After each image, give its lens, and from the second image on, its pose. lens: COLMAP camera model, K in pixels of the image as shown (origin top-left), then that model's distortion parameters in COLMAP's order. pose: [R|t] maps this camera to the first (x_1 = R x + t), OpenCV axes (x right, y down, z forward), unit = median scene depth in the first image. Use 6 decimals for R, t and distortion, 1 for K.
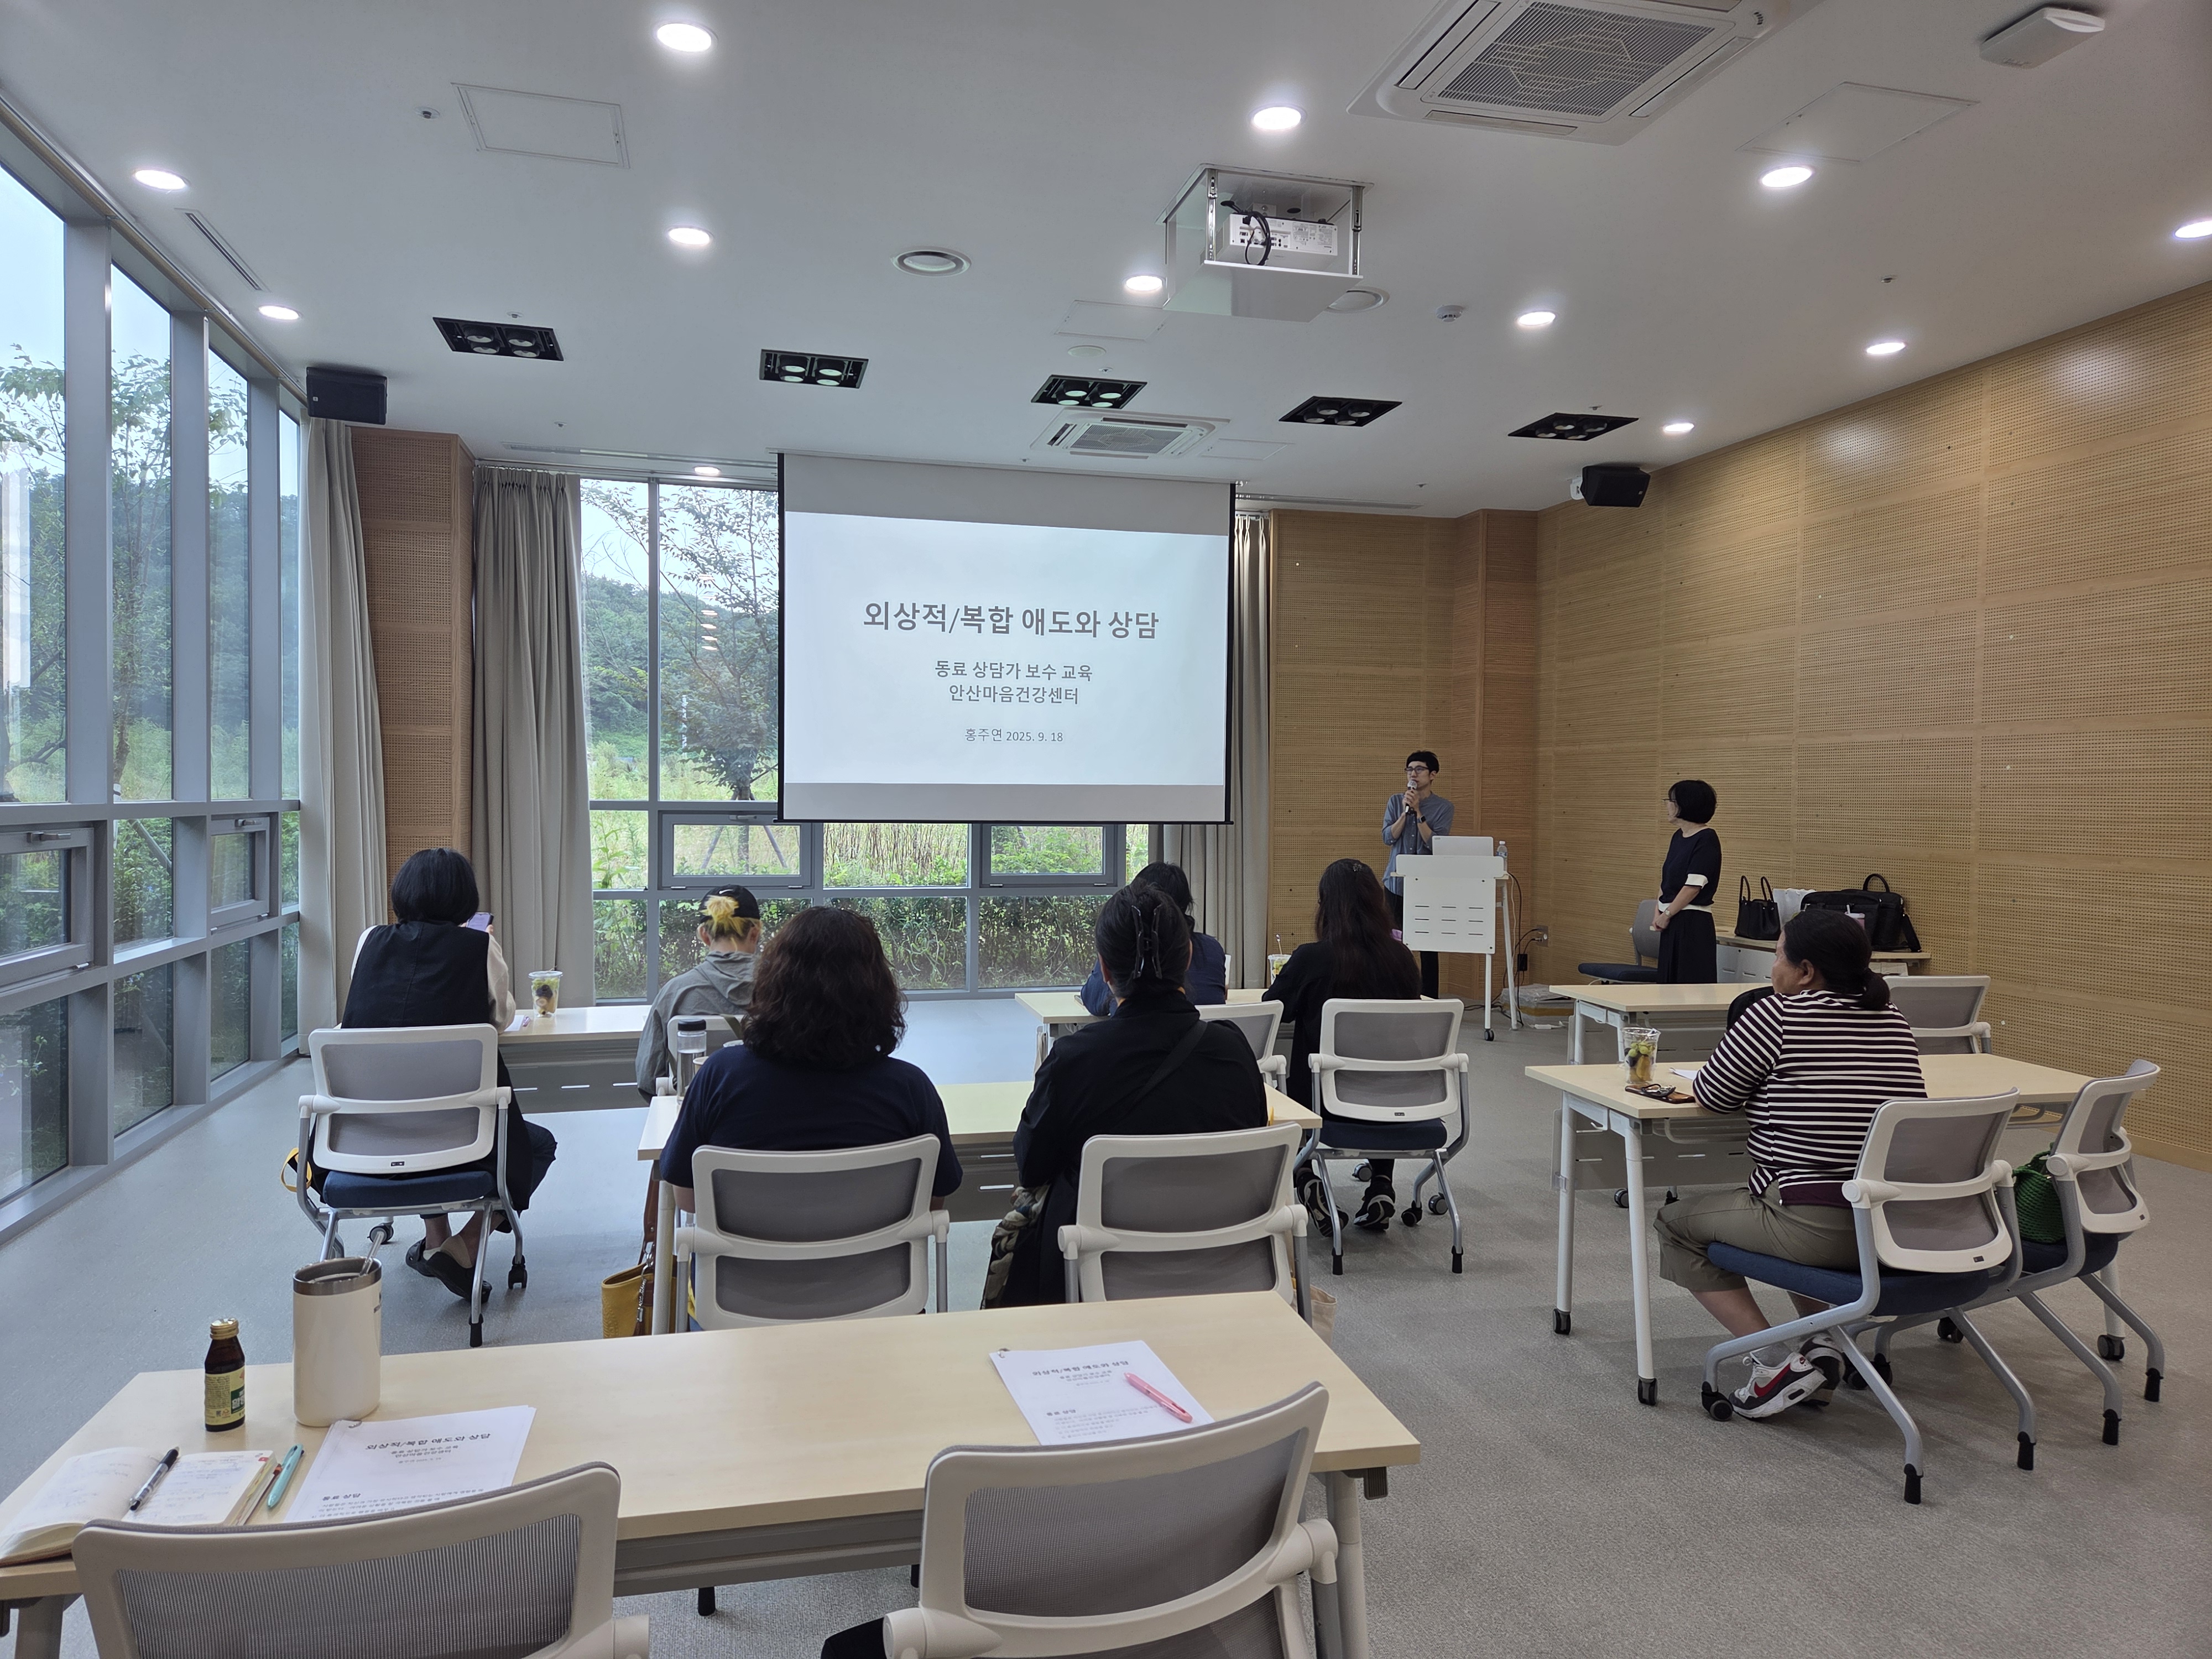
lens RADIAL K [[1499.4, 0, 1074.4], [0, 1499.4, 827.0], [0, 0, 1]] dist [0.053686, -0.022525]
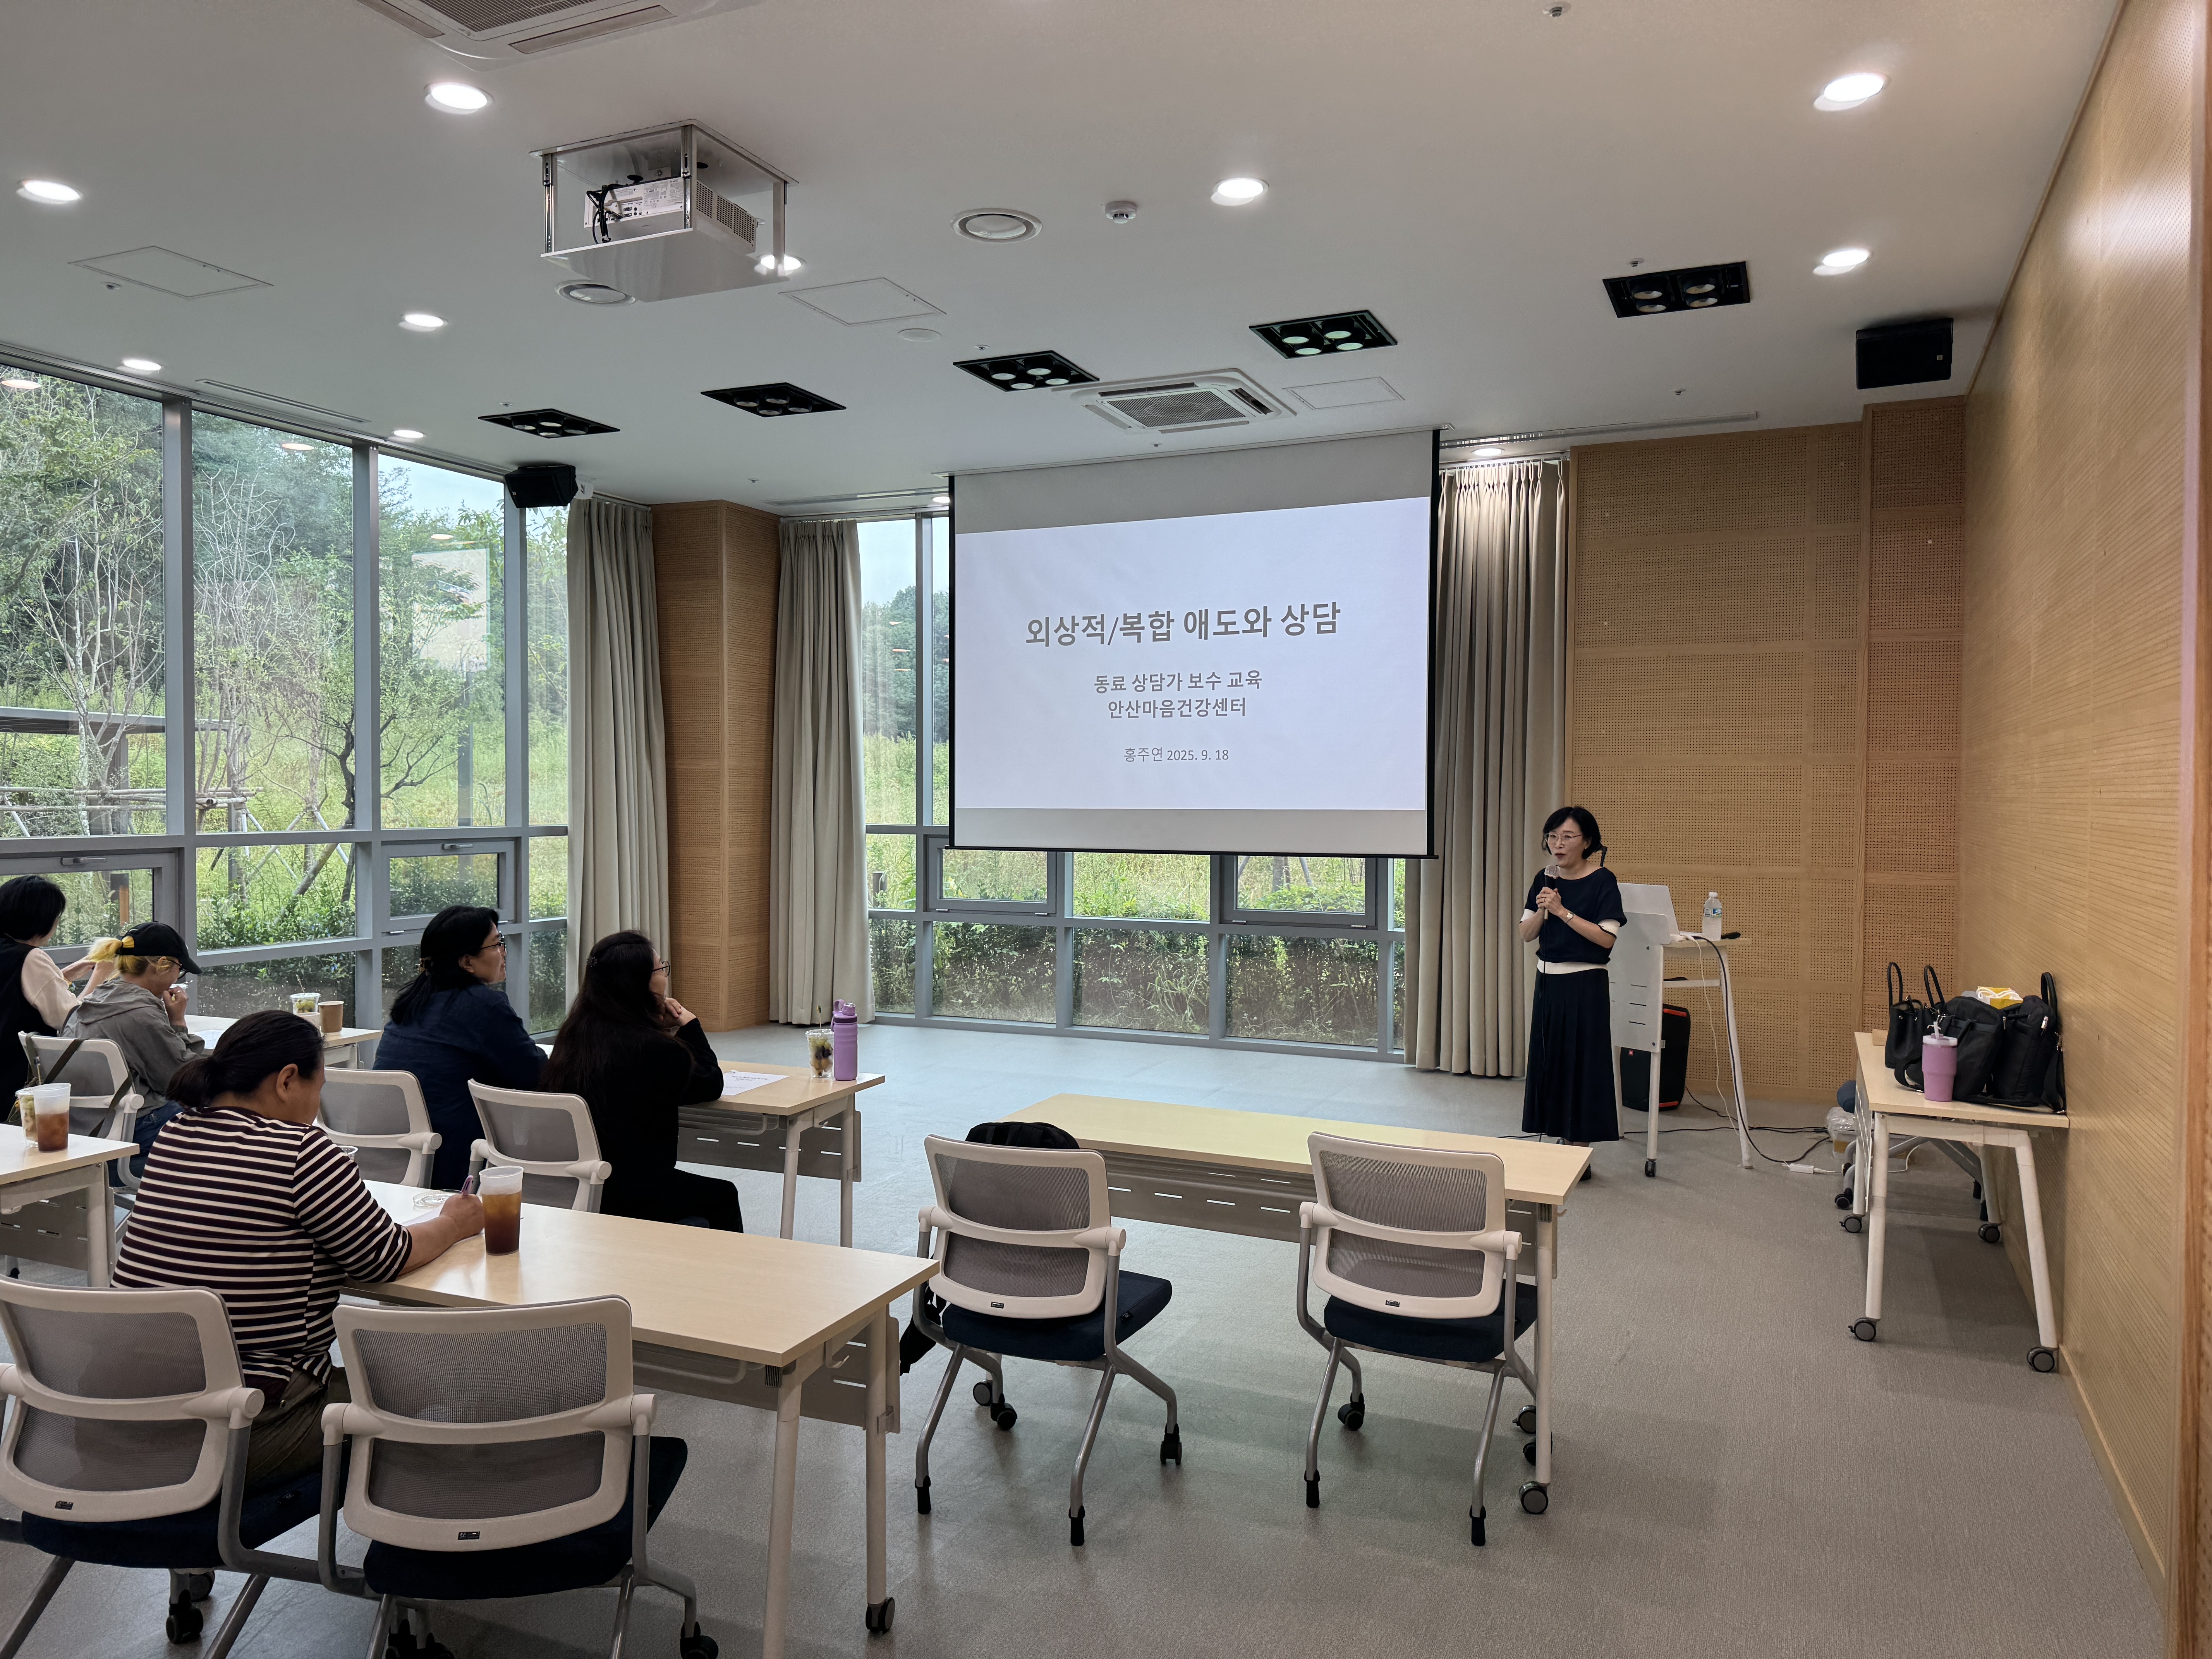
lens RADIAL K [[1544.8, 0, 1108.0], [0, 1544.8, 837.0], [0, 0, 1]] dist [0.045933, -0.013587]
pose [[0.787525, 0.009922, -0.616203, 0.501038], [-0.007558, 0.999951, 0.006442, -0.017865], [0.616237, -0.000416, 0.787561, 0.256411]]
